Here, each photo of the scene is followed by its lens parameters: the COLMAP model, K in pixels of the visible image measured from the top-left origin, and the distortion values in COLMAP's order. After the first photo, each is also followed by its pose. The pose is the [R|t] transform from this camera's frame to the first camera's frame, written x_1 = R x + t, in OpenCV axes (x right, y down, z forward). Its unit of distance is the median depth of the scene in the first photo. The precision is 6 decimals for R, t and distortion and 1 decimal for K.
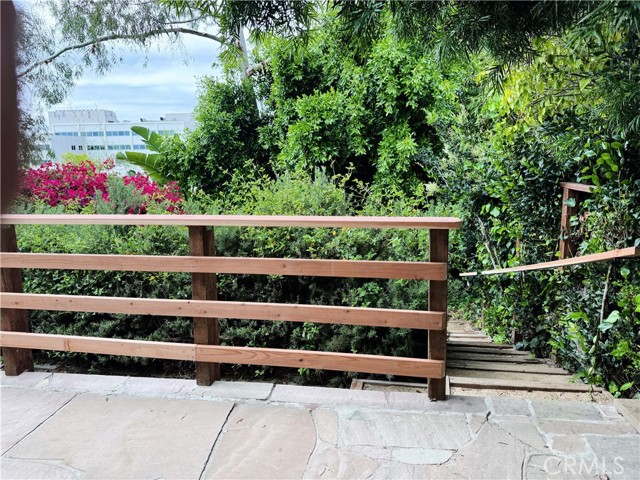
lens RADIAL K [[447.3, 0, 320.3], [0, 447.3, 239.2], [0, 0, 1]] dist [0.067582, -0.077691]
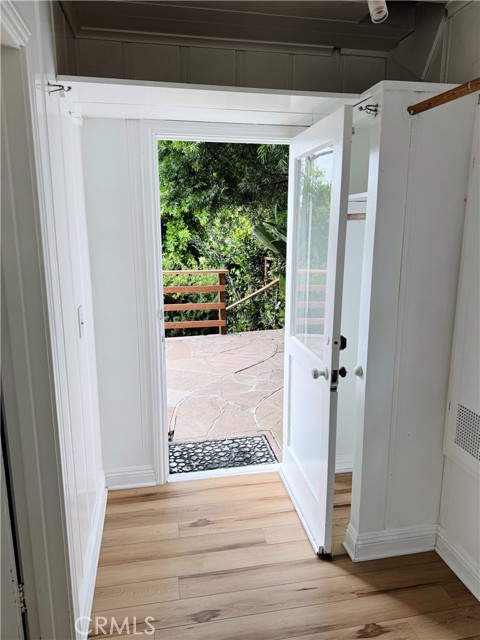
lens RADIAL K [[447.3, 0, 240.0], [0, 447.3, 319.9], [0, 0, 1]] dist [0.067582, -0.077691]
pose [[0.926031, -0.060922, 0.372500, -0.322149], [0.055358, 0.998138, 0.025625, 0.092972], [-0.373367, -0.003108, 0.927679, -0.767387]]
